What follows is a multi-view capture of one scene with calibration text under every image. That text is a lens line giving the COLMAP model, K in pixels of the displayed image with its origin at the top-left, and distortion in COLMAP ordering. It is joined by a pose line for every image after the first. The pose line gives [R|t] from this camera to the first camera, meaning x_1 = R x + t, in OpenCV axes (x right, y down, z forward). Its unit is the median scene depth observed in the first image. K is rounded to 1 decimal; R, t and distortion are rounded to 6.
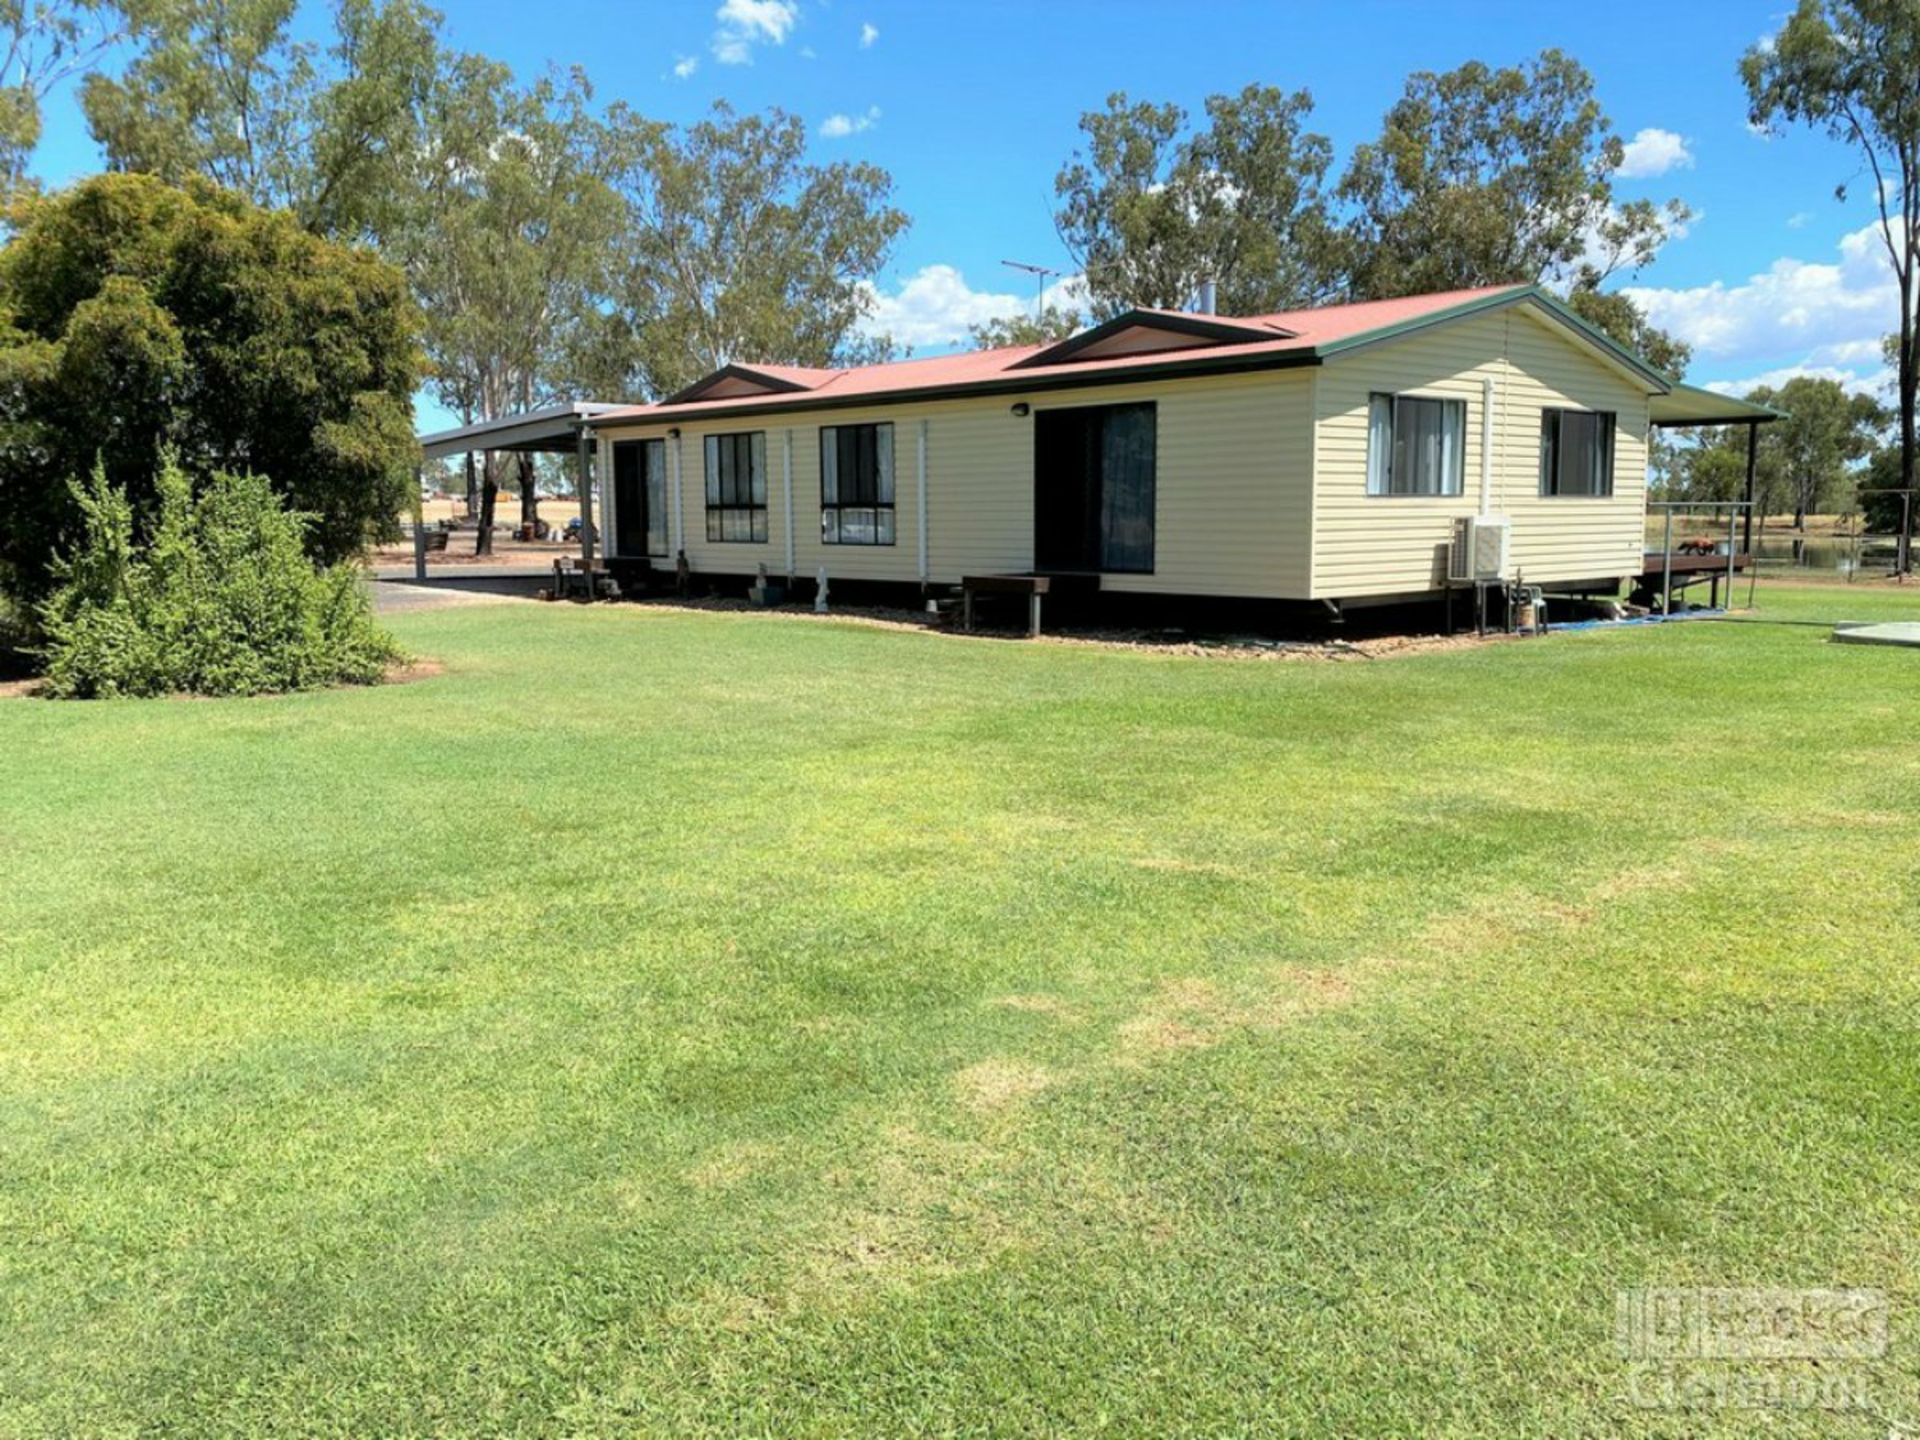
lens RADIAL K [[1497.1, 0, 965.2], [0, 1497.1, 724.4], [0, 0, 1]] dist [0.001348, 0.006180]
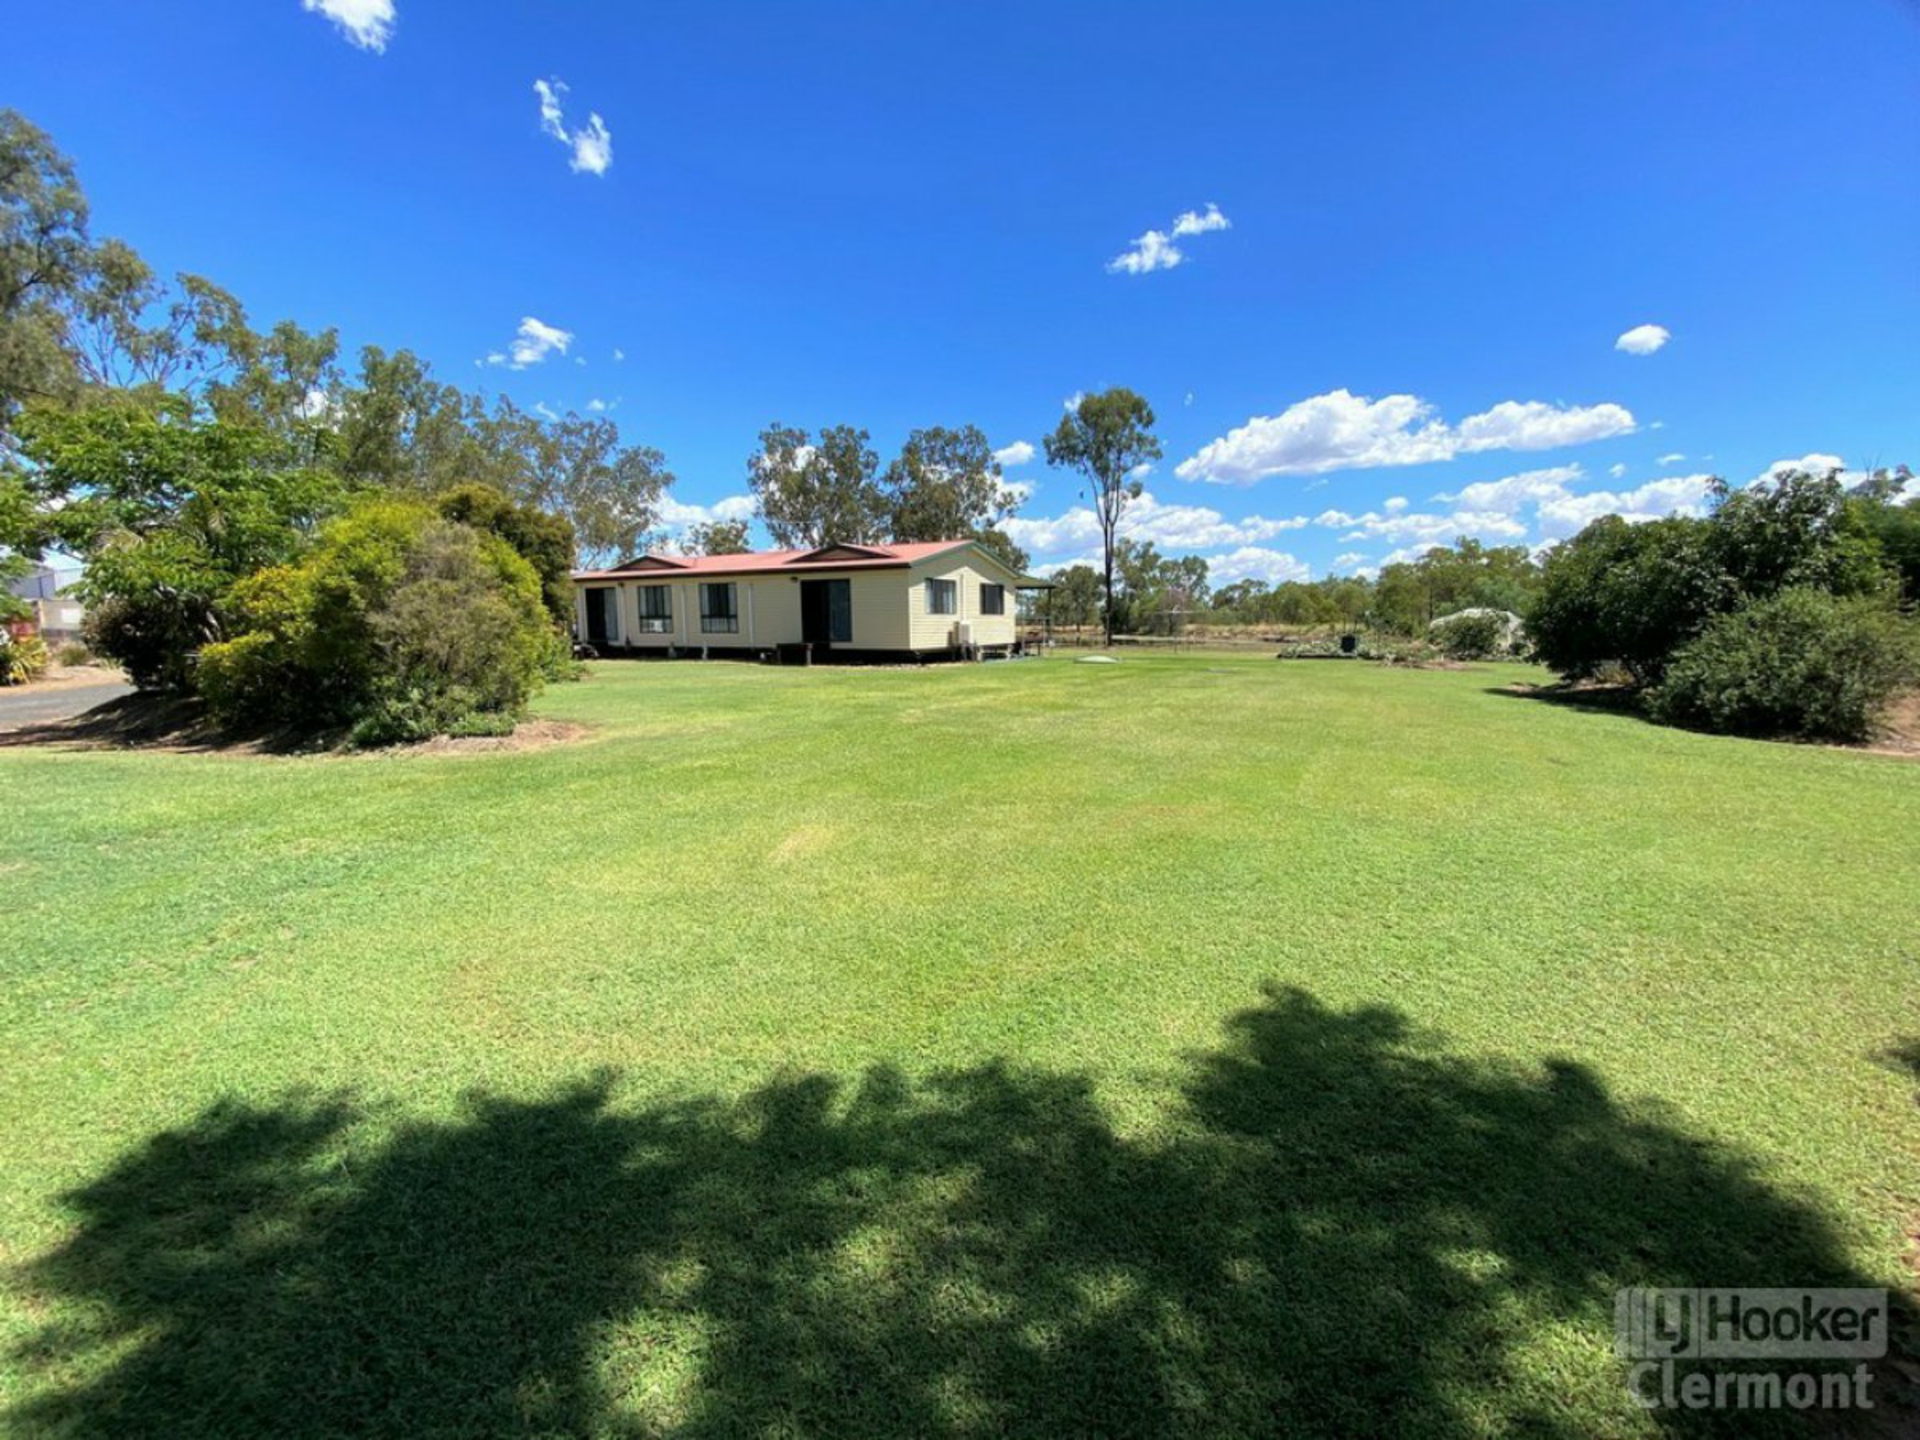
lens RADIAL K [[770.9, 0, 953.7], [0, 770.9, 723.3], [0, 0, 1]] dist [-0.023767, -0.001056]
pose [[0.942399, -0.039826, 0.332110, -0.051583], [0.044026, 0.999017, -0.005128, 0.019281], [-0.331580, 0.019454, 0.943227, -0.116740]]
